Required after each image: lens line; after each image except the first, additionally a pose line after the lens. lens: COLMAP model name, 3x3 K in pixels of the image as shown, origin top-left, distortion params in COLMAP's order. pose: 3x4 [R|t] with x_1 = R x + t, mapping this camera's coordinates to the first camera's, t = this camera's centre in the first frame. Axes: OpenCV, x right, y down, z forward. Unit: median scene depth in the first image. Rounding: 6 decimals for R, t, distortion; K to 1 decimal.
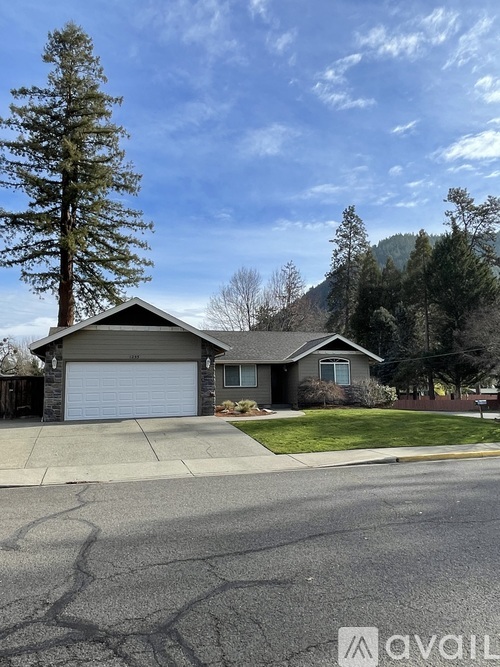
lens RADIAL K [[506.4, 0, 250.0], [0, 506.4, 333.5], [0, 0, 1]] dist [0.000313, 0.000007]
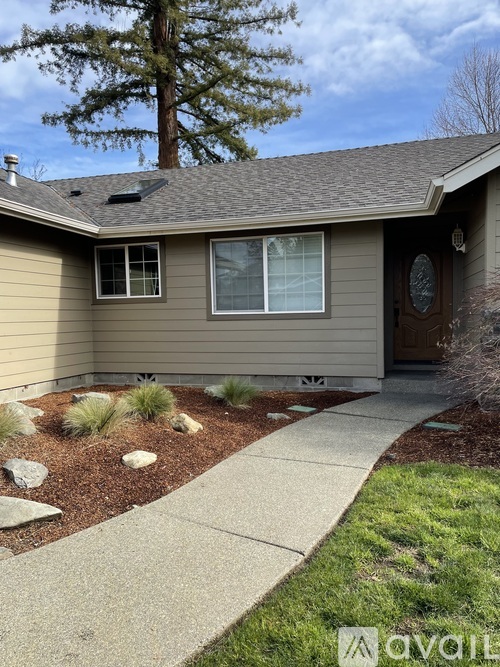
lens RADIAL K [[511.1, 0, 250.0], [0, 511.1, 333.5], [0, 0, 1]] dist [-0.003478, -0.001520]
pose [[0.825966, 0.020643, -0.563342, 0.100571], [0.078399, 0.985411, 0.151057, 0.051229], [0.558241, -0.168933, 0.812298, 0.542165]]
